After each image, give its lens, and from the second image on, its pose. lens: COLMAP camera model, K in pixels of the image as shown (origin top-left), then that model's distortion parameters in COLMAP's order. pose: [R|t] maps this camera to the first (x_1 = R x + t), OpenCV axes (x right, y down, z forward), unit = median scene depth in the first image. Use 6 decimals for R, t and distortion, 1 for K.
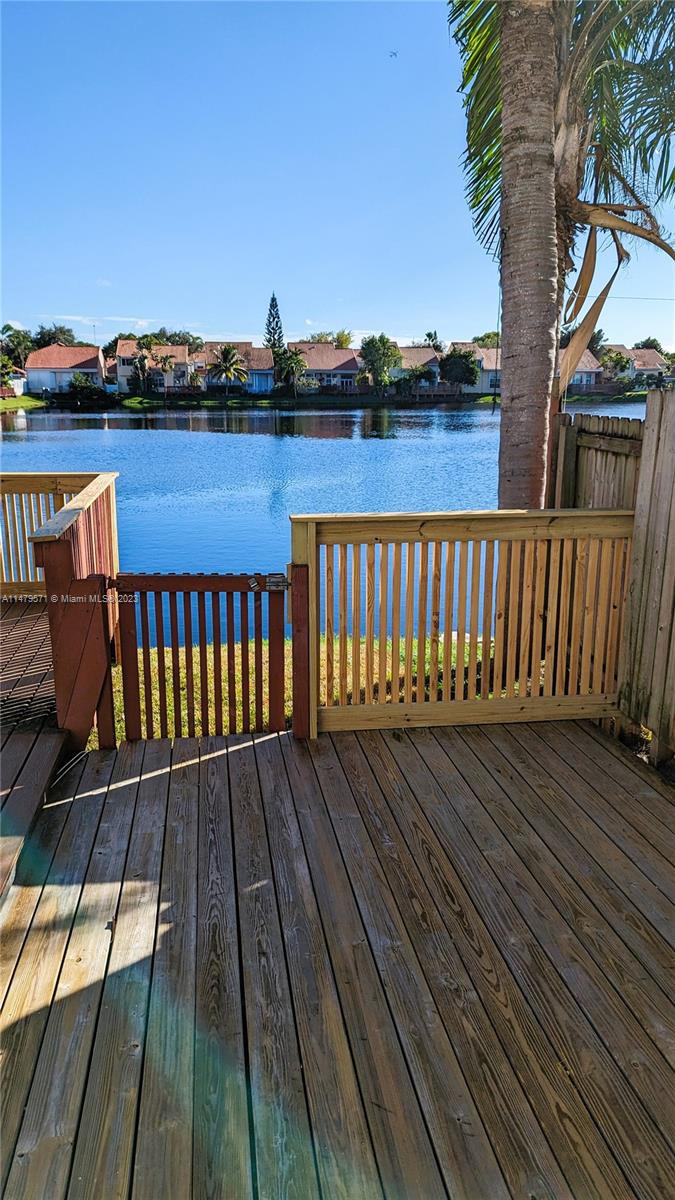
lens RADIAL K [[877.1, 0, 338.5], [0, 877.1, 600.8], [0, 0, 1]] dist [0.036798, -0.008460]
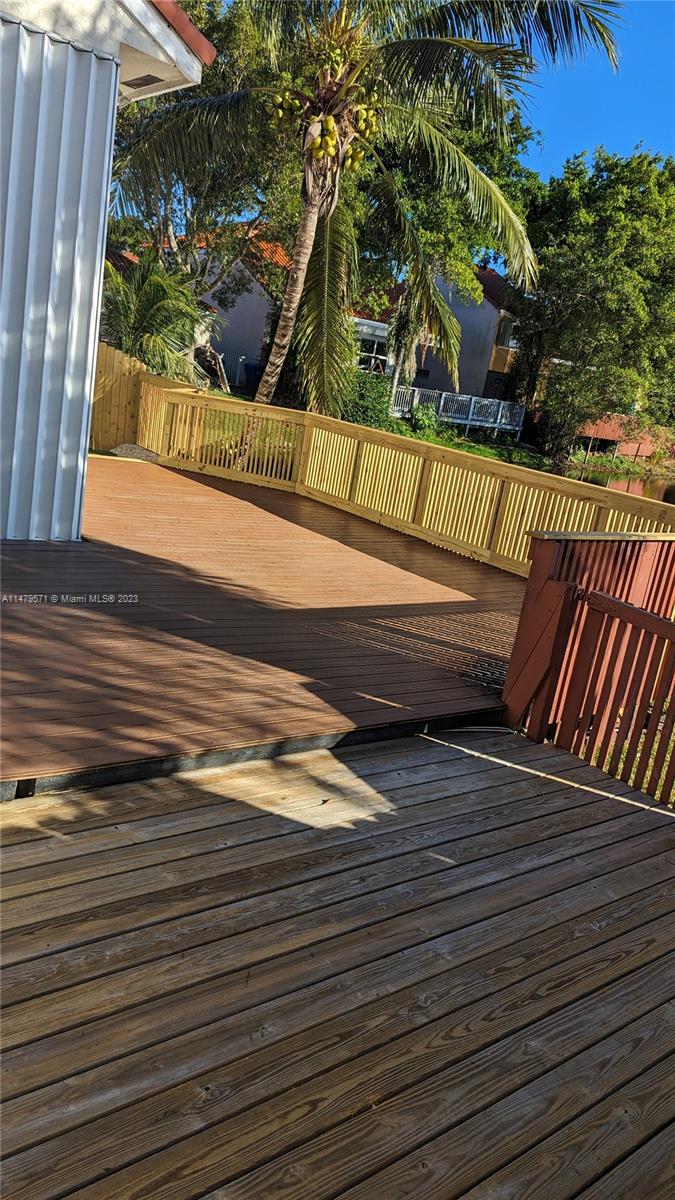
lens RADIAL K [[877.1, 0, 338.9], [0, 877.1, 598.8], [0, 0, 1]] dist [0.036798, -0.008460]
pose [[0.481443, 0.307718, -0.820684, 0.612377], [-0.370749, 0.919948, 0.127442, -0.056255], [0.794203, 0.242911, 0.556988, 0.218254]]
